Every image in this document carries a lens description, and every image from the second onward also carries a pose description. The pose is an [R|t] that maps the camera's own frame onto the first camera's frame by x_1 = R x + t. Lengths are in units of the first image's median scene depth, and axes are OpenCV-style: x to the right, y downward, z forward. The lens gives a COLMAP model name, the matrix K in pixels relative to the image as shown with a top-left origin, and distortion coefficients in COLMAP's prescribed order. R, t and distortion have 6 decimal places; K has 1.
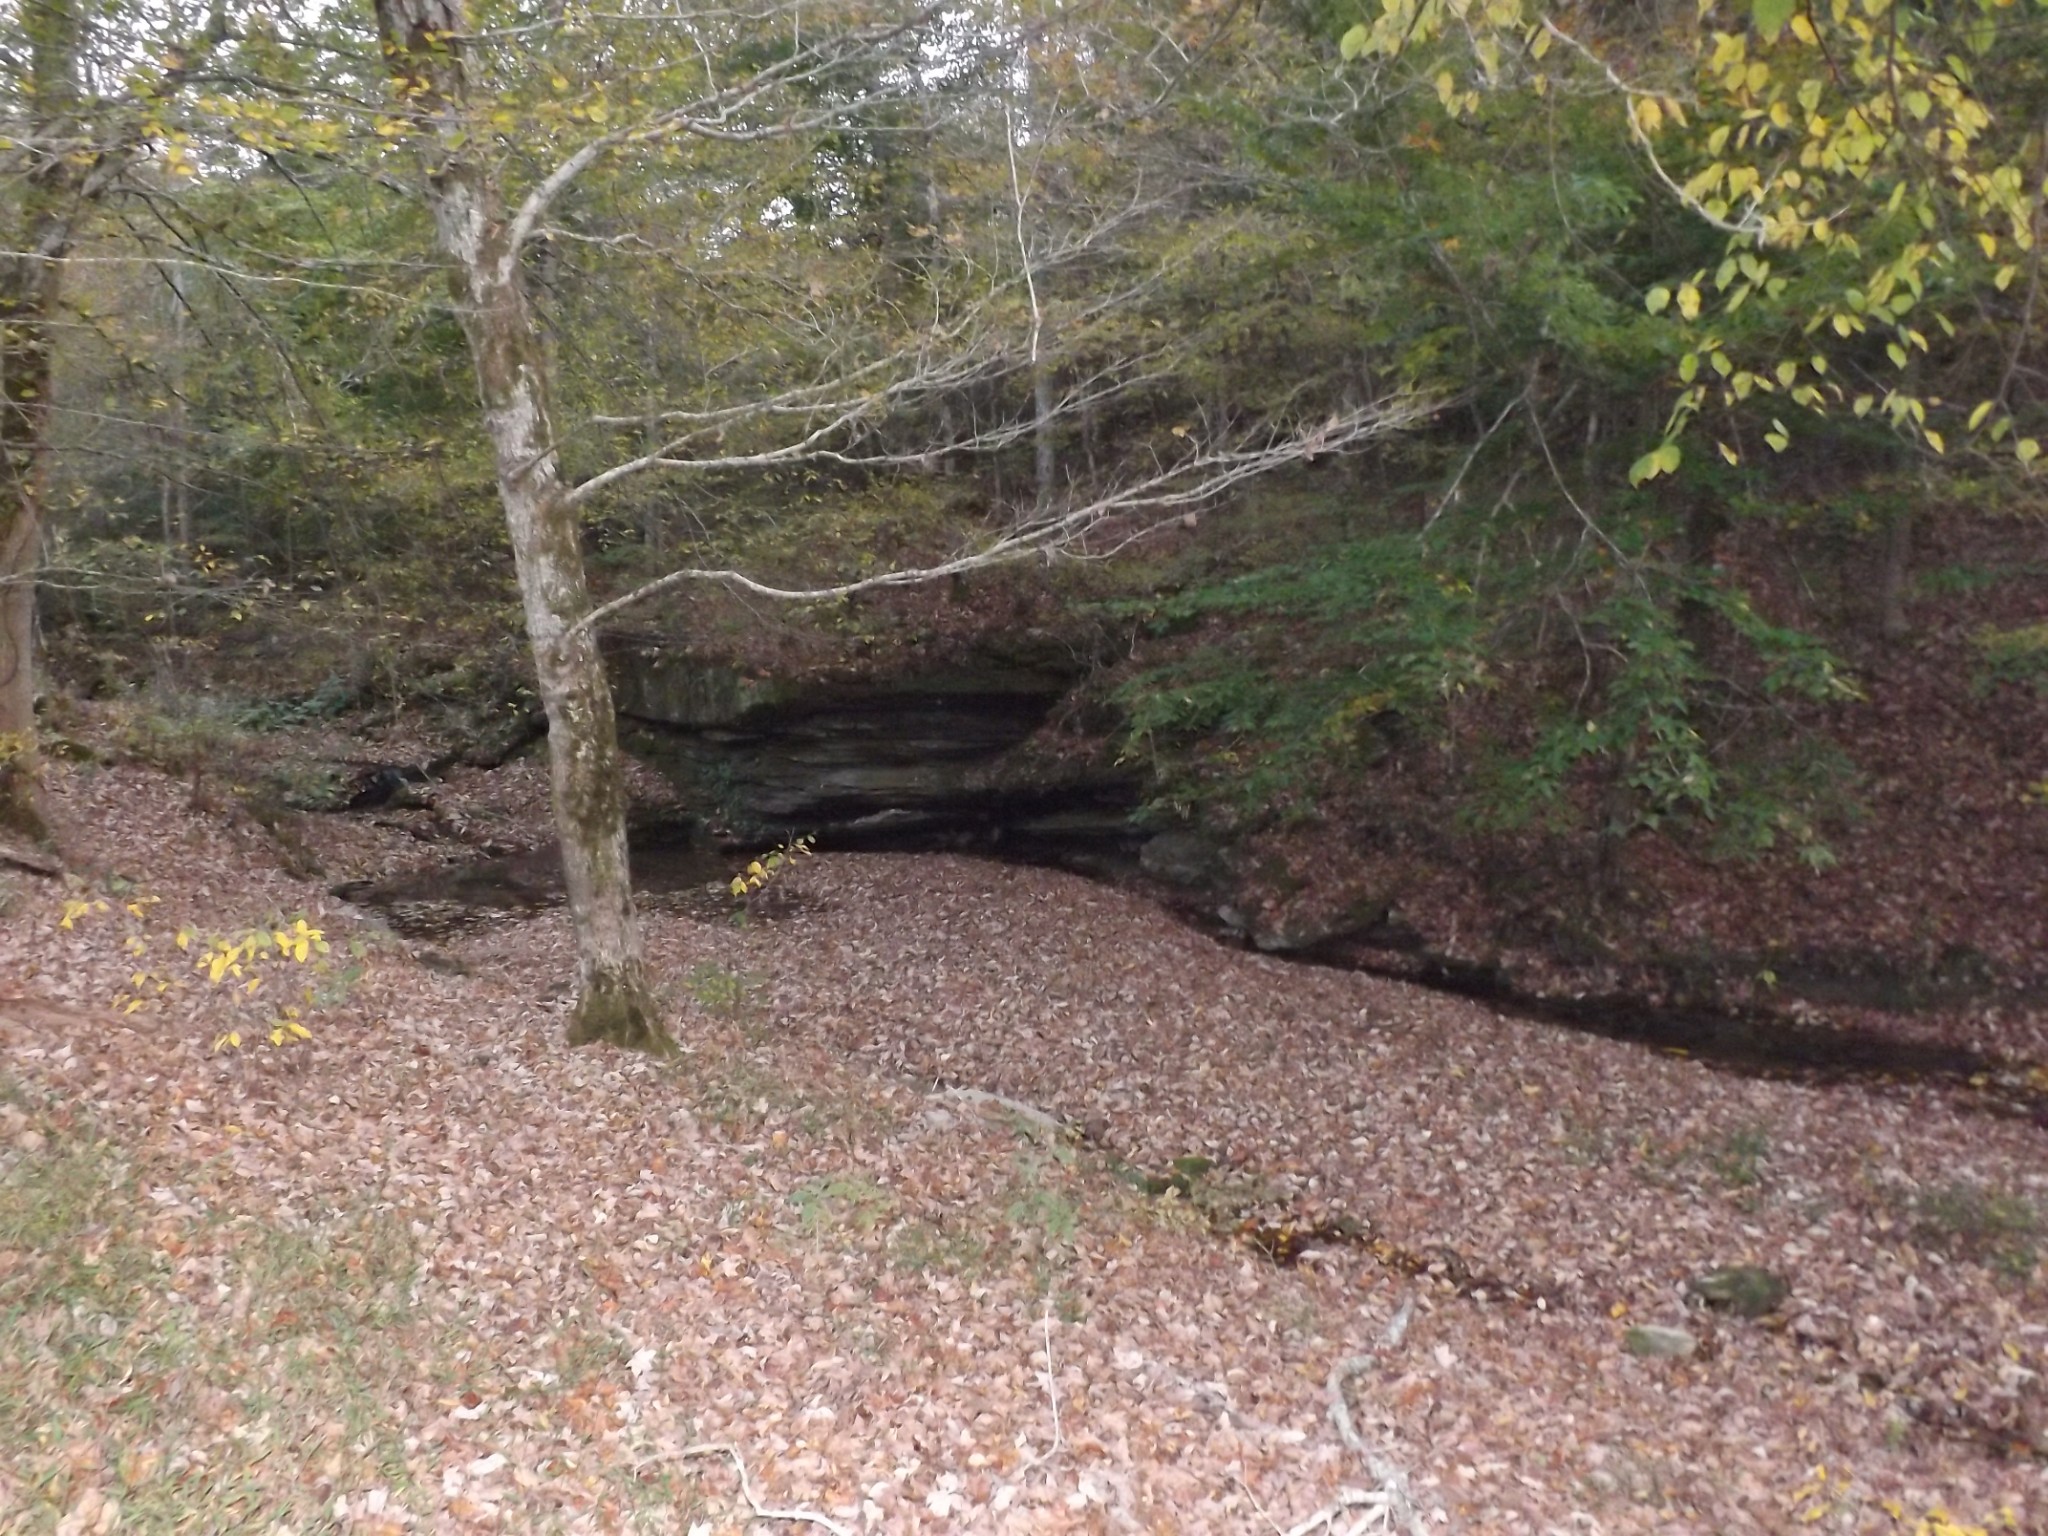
lens RADIAL K [[1493.1, 0, 1024.0], [0, 1493.1, 768.0], [0, 0, 1]] dist [-0.046030, 0.008607]
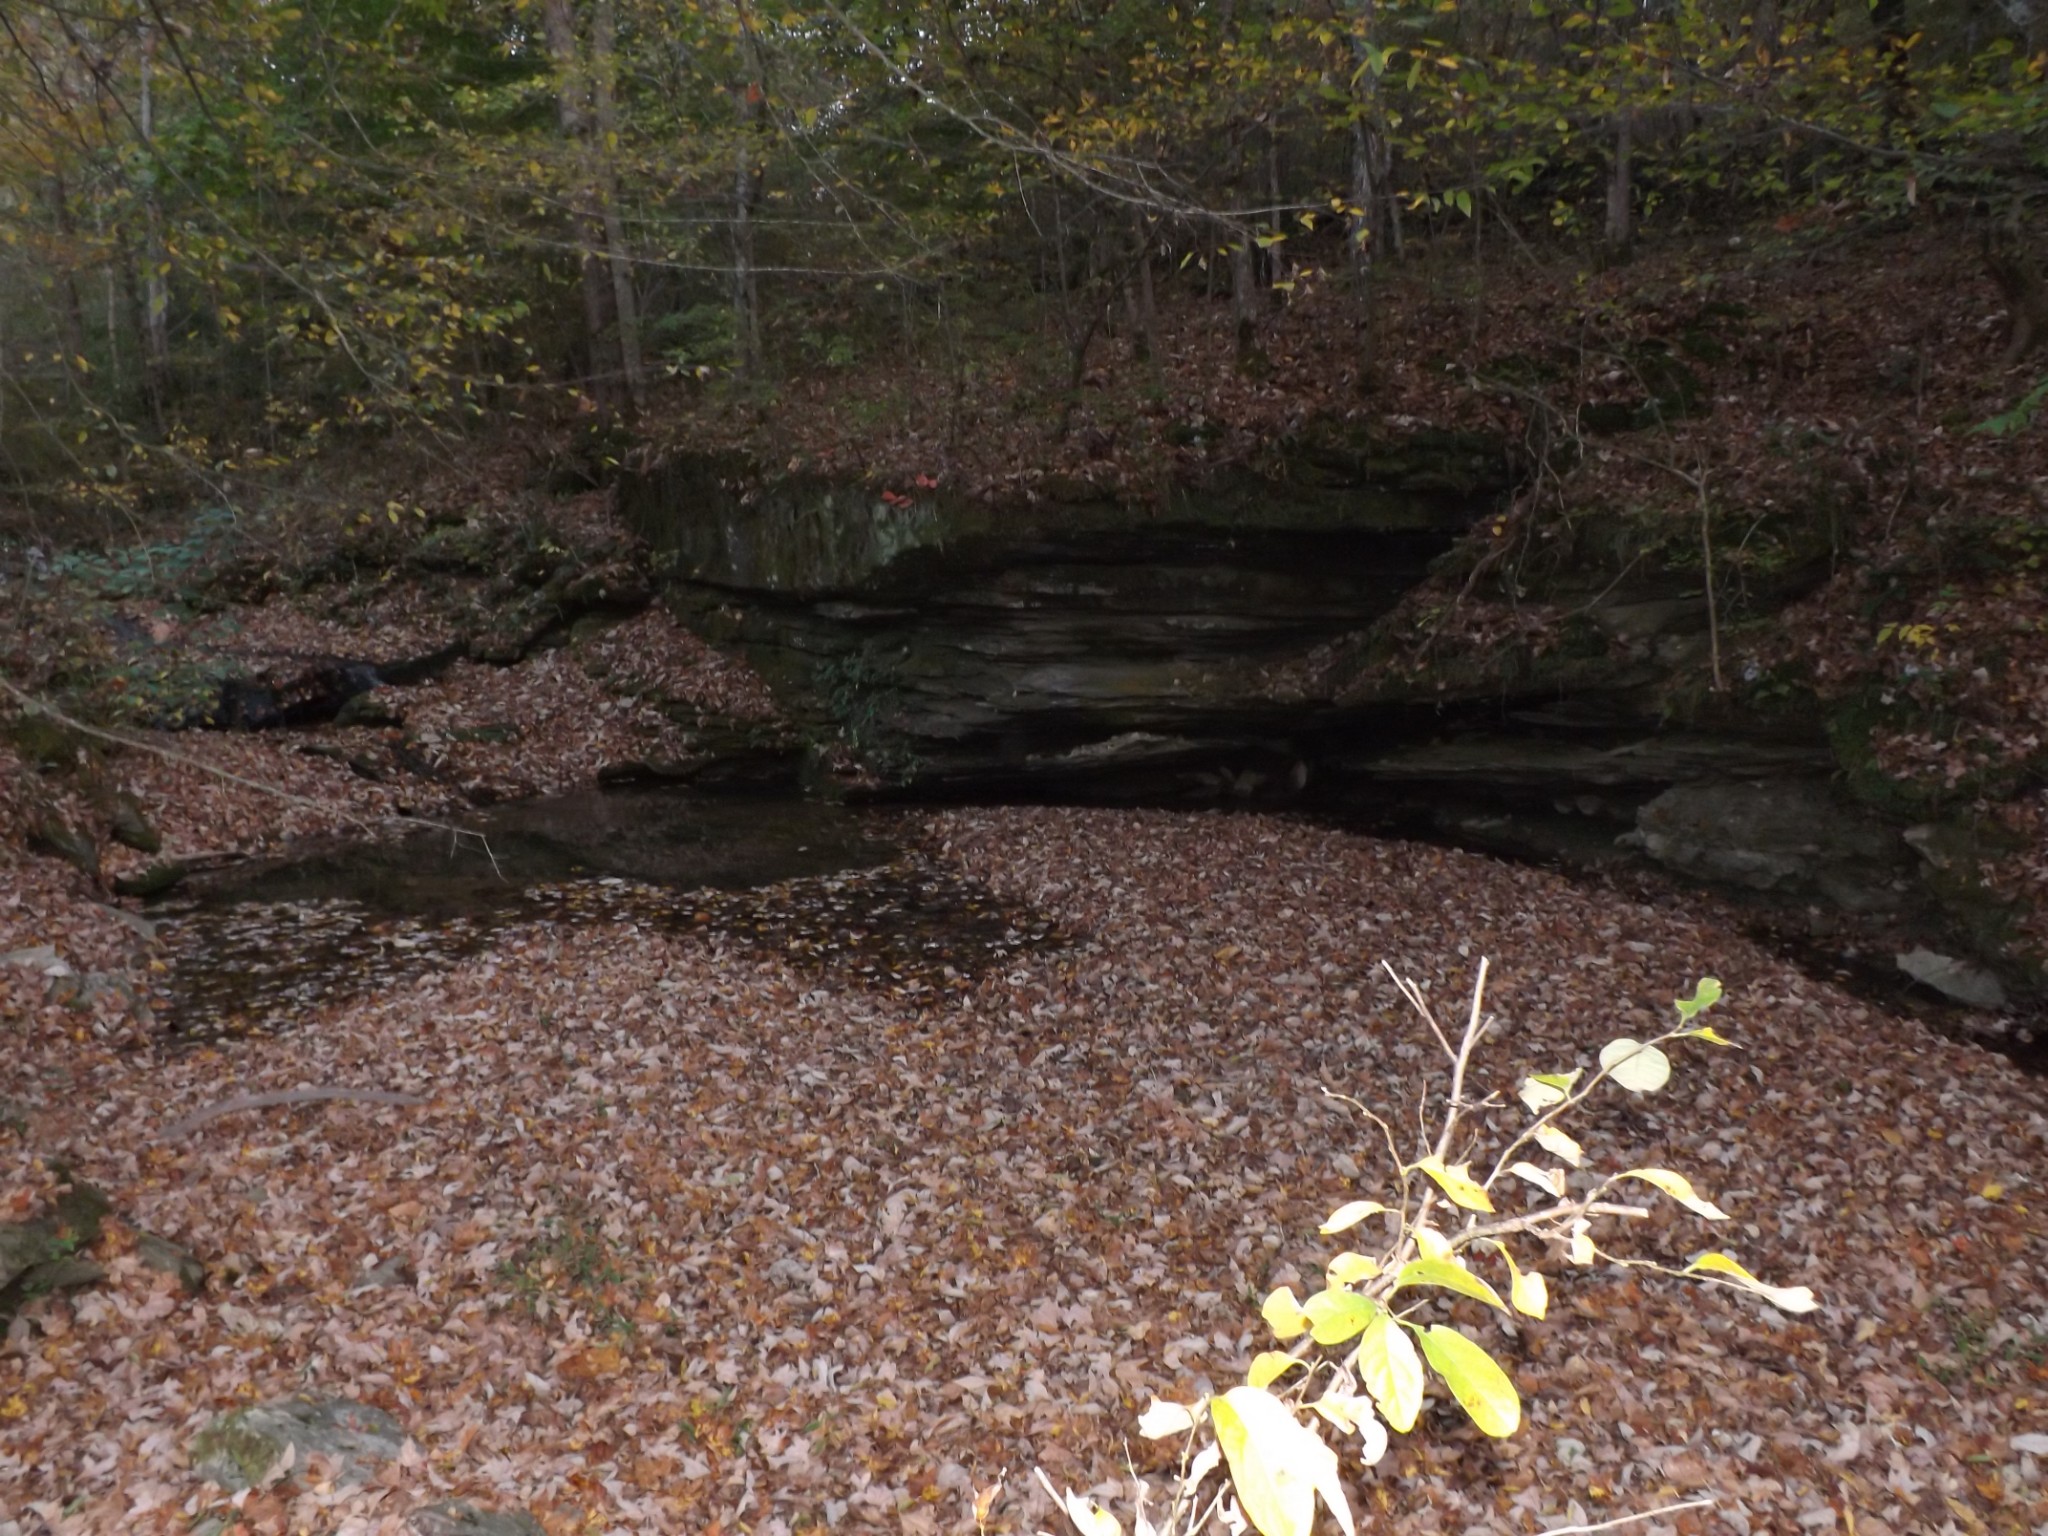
lens RADIAL K [[1493.1, 0, 1024.0], [0, 1493.1, 768.0], [0, 0, 1]] dist [-0.046030, 0.008607]
pose [[0.996722, 0.010246, -0.080254, -0.084698], [-0.005654, 0.998345, 0.057231, 0.008046], [0.080707, -0.056589, 0.995130, 0.411710]]
